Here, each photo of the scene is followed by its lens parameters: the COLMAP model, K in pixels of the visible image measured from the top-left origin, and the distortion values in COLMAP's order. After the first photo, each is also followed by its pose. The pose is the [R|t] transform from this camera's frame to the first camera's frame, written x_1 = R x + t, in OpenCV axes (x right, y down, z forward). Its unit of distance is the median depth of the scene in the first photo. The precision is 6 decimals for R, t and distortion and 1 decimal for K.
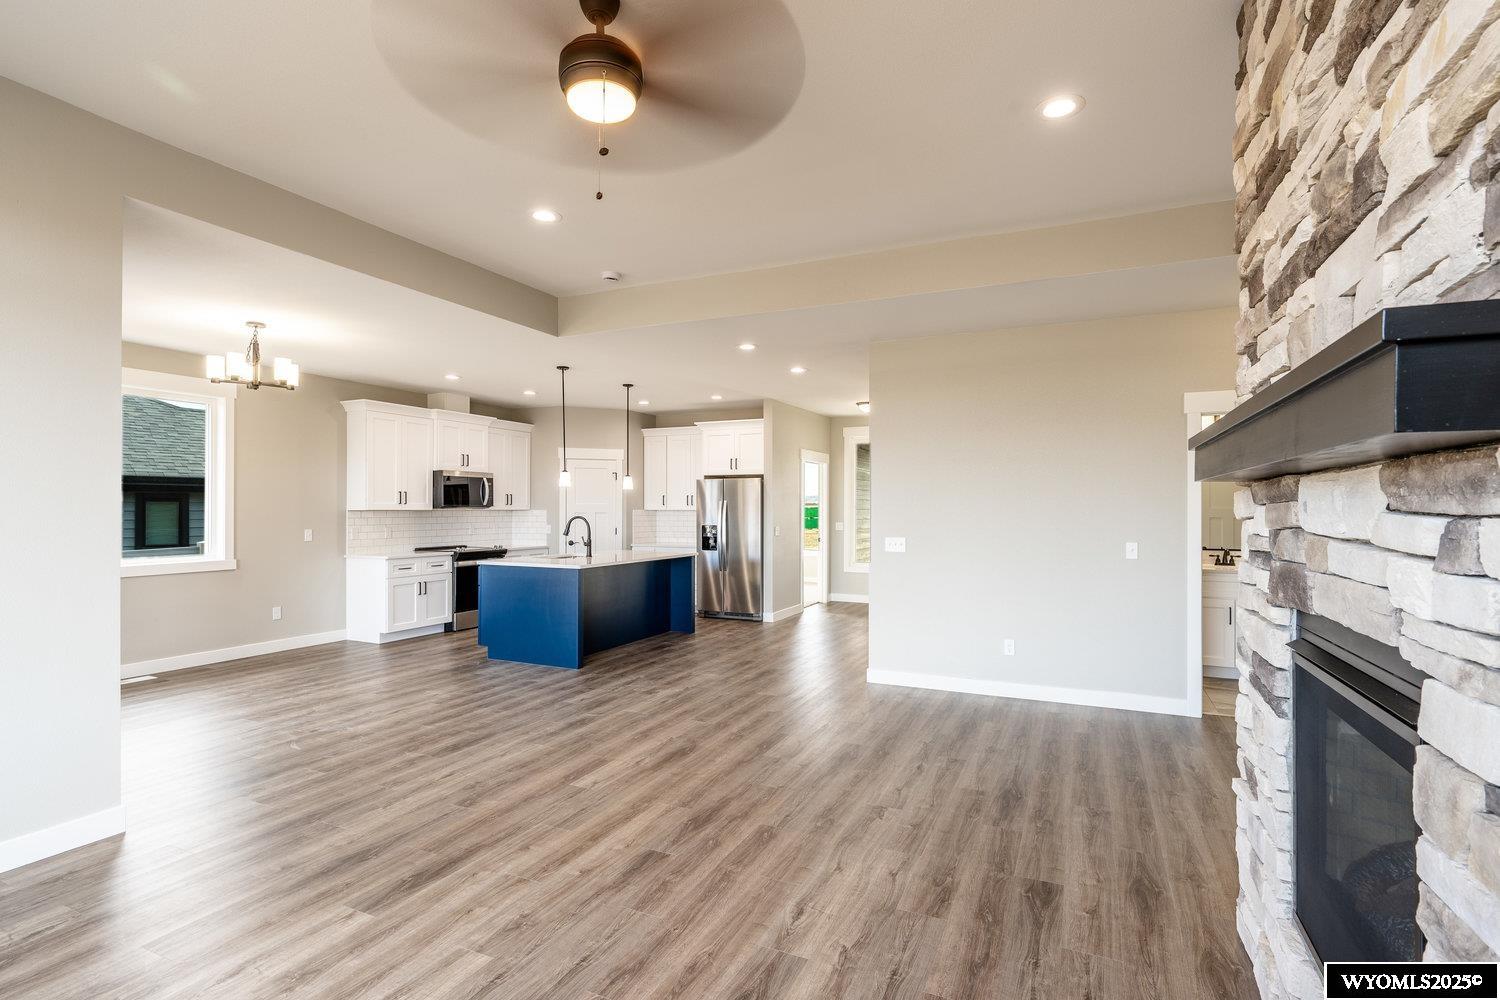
lens RADIAL K [[722.0, 0, 753.2], [0, 722.0, 504.8], [0, 0, 1]] dist [-0.002576, -0.000163]
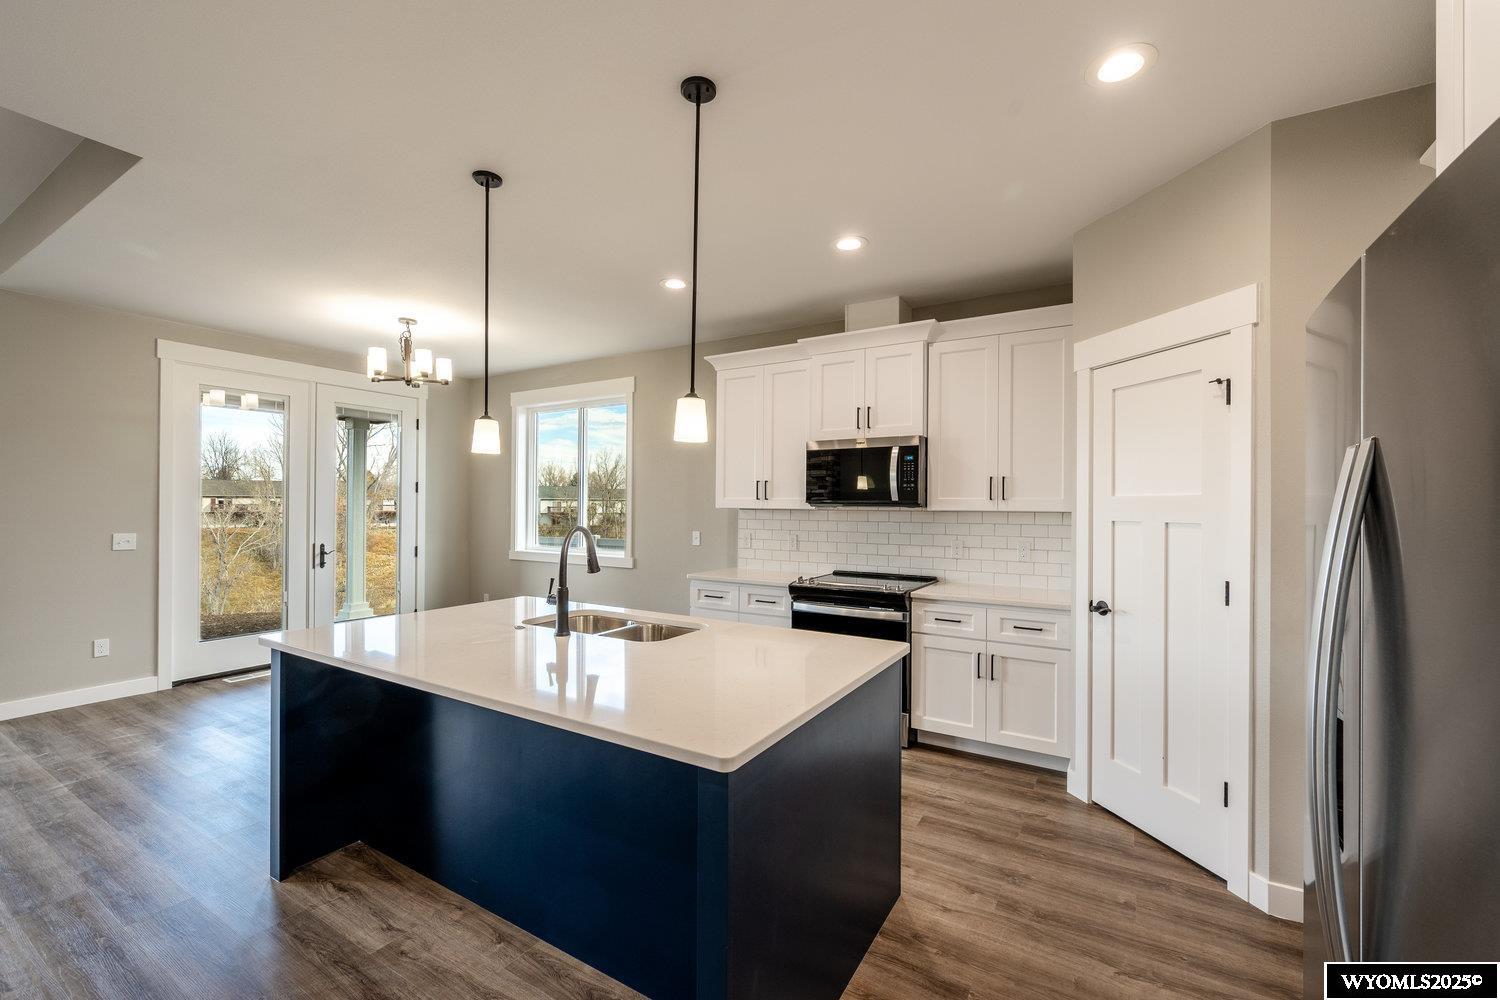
lens RADIAL K [[619.9, 0, 751.7], [0, 619.9, 503.6], [0, 0, 1]] dist [-0.000873, 0.000289]
pose [[-0.108687, -0.003964, -0.994068, 0.164498], [-0.000791, 0.999992, -0.003902, 0.009976], [0.994076, 0.000362, -0.108689, 2.267010]]
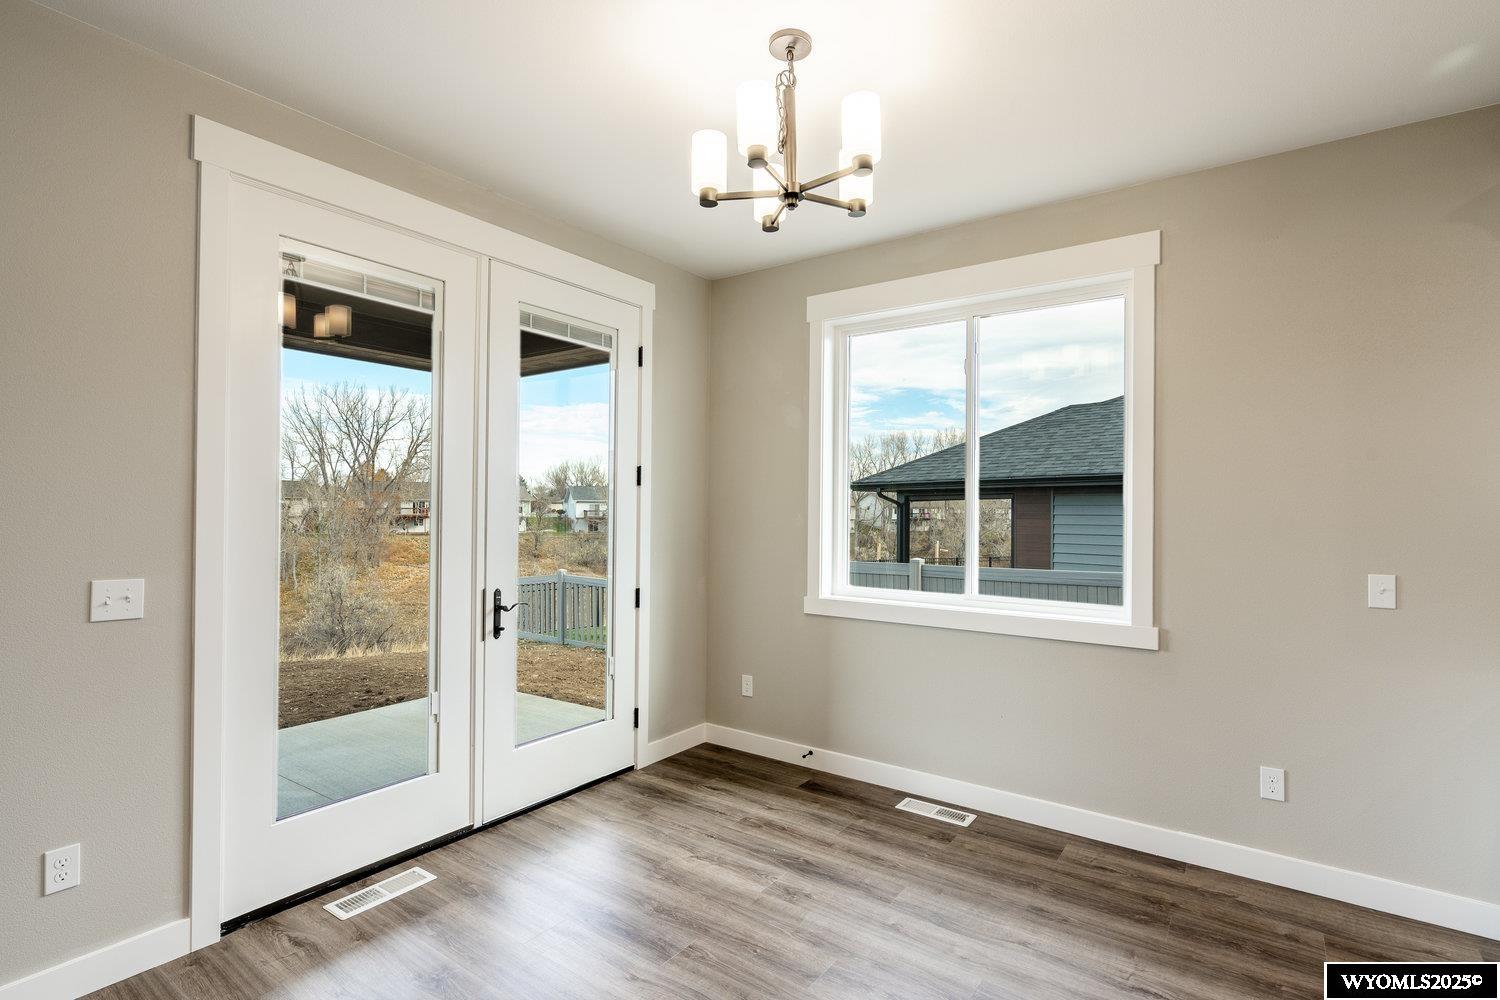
lens RADIAL K [[722.0, 0, 753.7], [0, 722.0, 503.4], [0, 0, 1]] dist [-0.002576, -0.000163]
pose [[-0.183571, -0.008934, -0.982966, -0.432730], [-0.002813, 0.999959, -0.008563, 0.007354], [0.983002, 0.001193, -0.183589, 1.521873]]
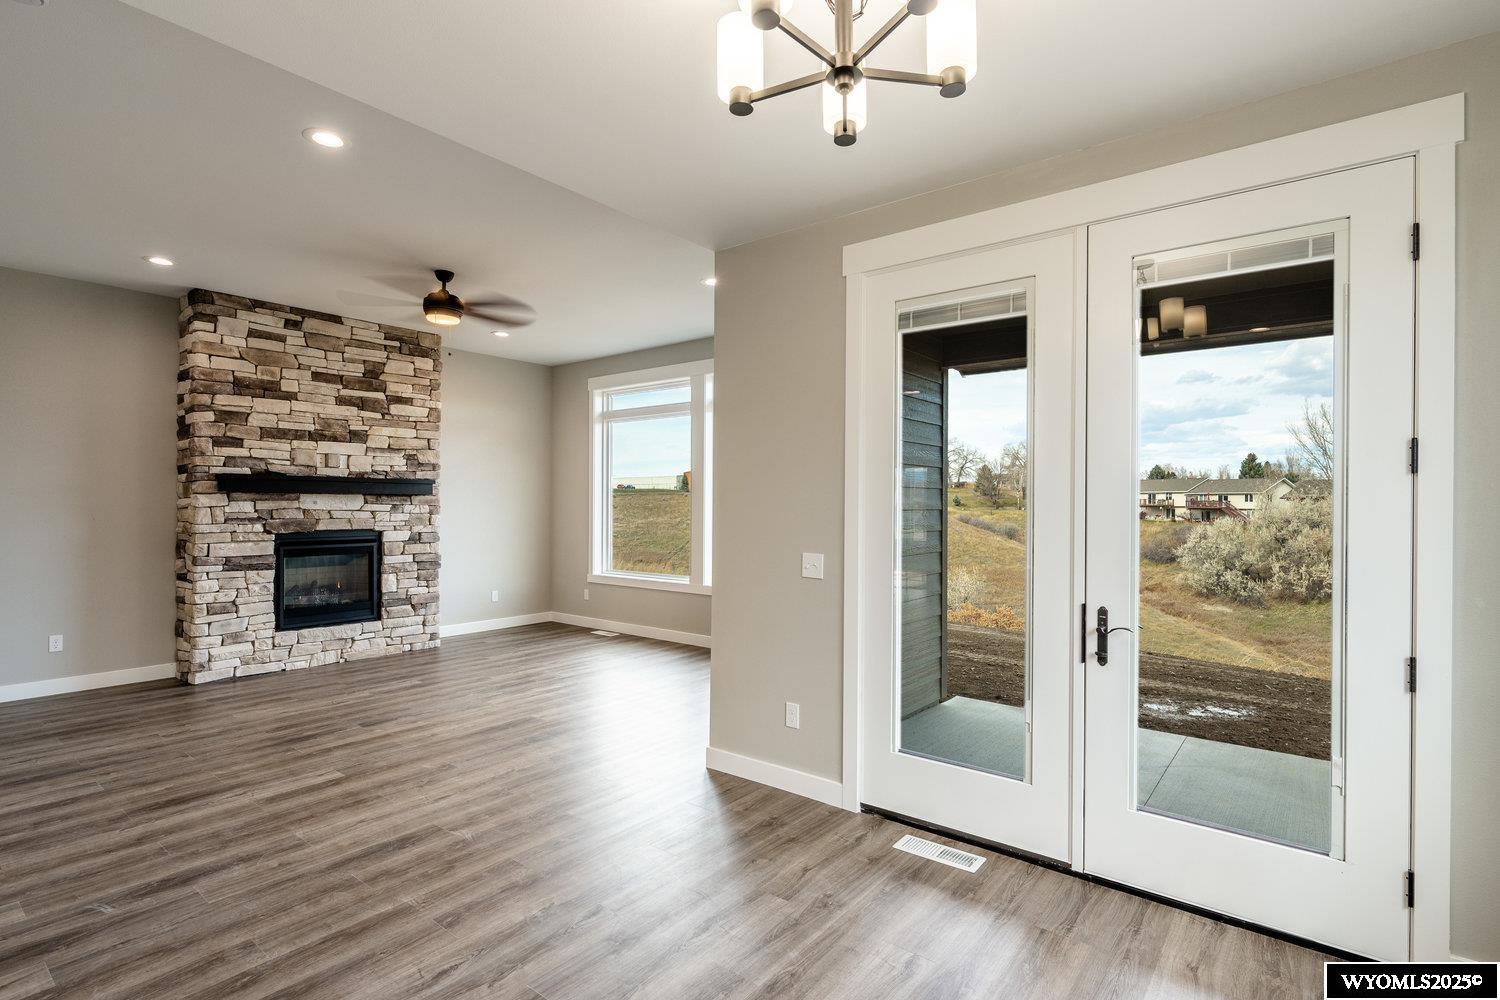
lens RADIAL K [[722.0, 0, 752.2], [0, 722.0, 503.4], [0, 0, 1]] dist [-0.002576, -0.000163]
pose [[-0.972987, -0.006893, 0.230758, -1.043440], [-0.008758, 0.999937, -0.007059, 0.006180], [-0.230695, -0.008889, -0.972986, 1.856423]]
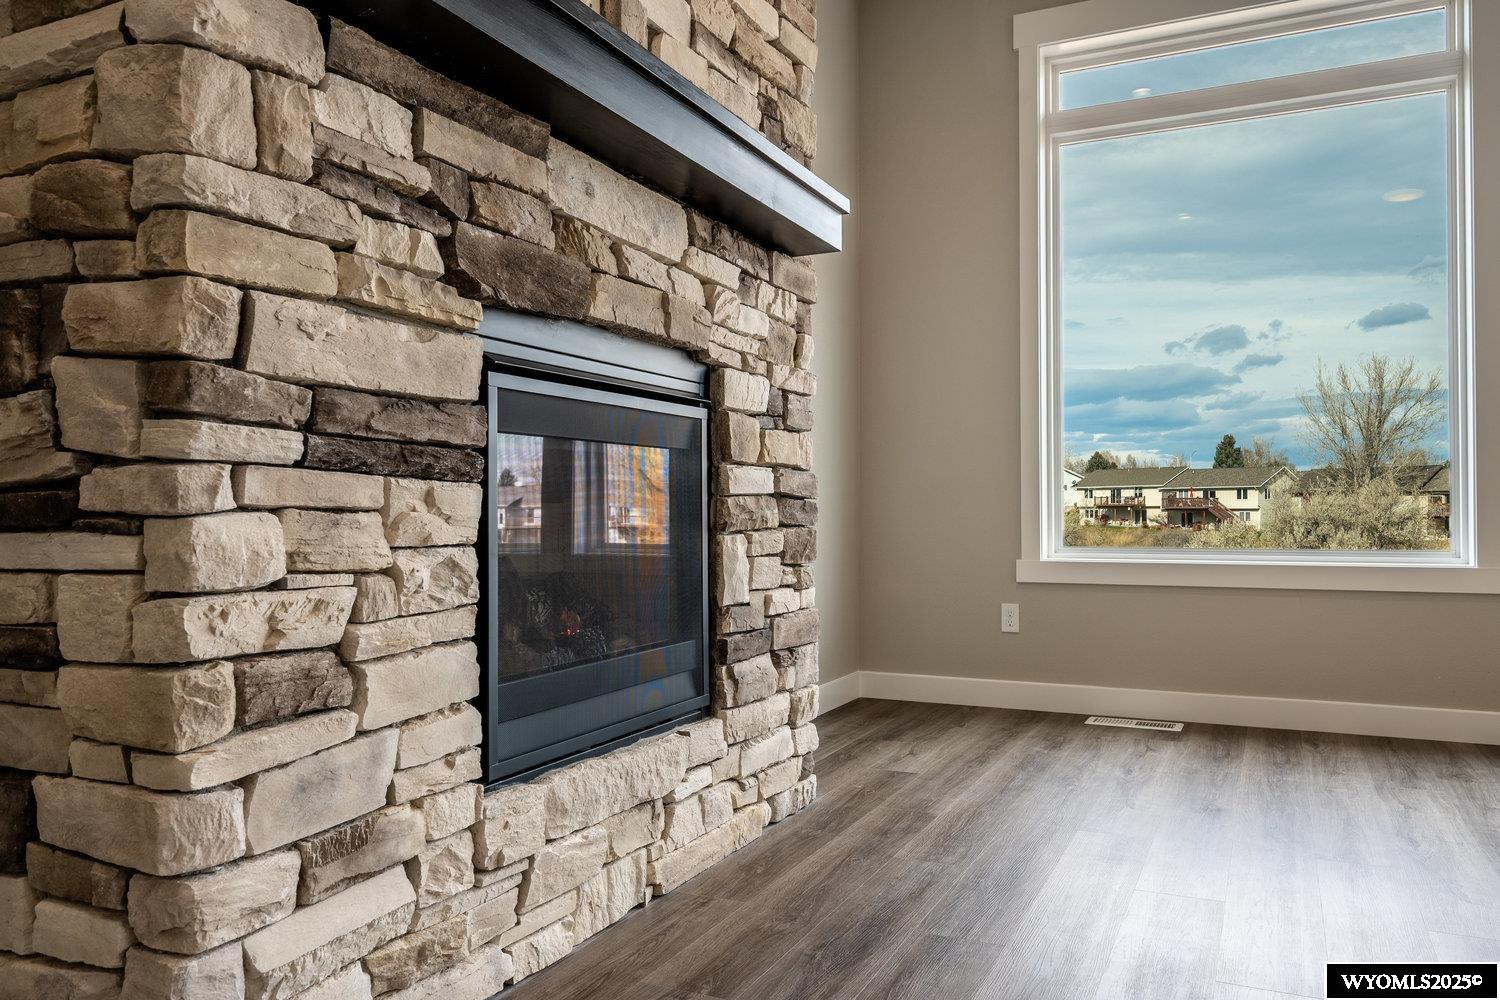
lens RADIAL K [[1088.4, 0, 748.6], [0, 1088.4, 503.0], [0, 0, 1]] dist [-0.014398, 0.004523]
pose [[-0.999853, -0.001938, 0.017018, 0.252523], [-0.002181, 0.999896, -0.014290, 0.169746], [-0.016989, -0.014325, -0.999753, 1.000874]]
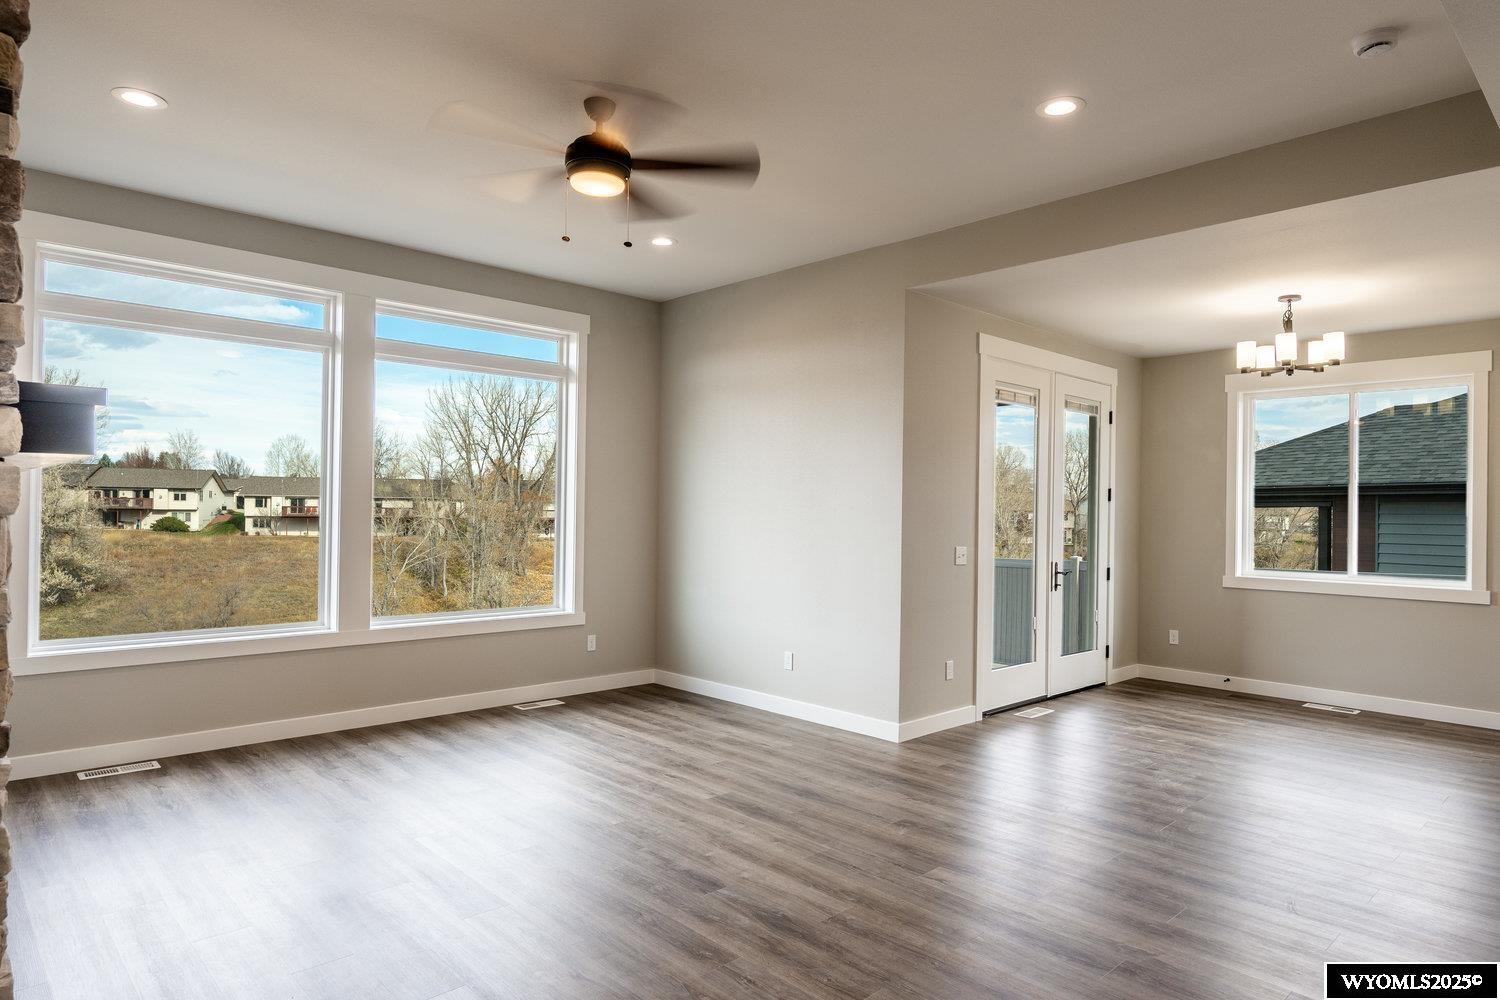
lens RADIAL K [[893.3, 0, 754.0], [0, 893.3, 504.1], [0, 0, 1]] dist [-0.001690, 0.001874]
pose [[-0.368959, -0.013363, -0.929350, 0.718868], [-0.010701, 0.999891, -0.010130, 0.008063], [0.929384, 0.006207, -0.369062, 1.165205]]
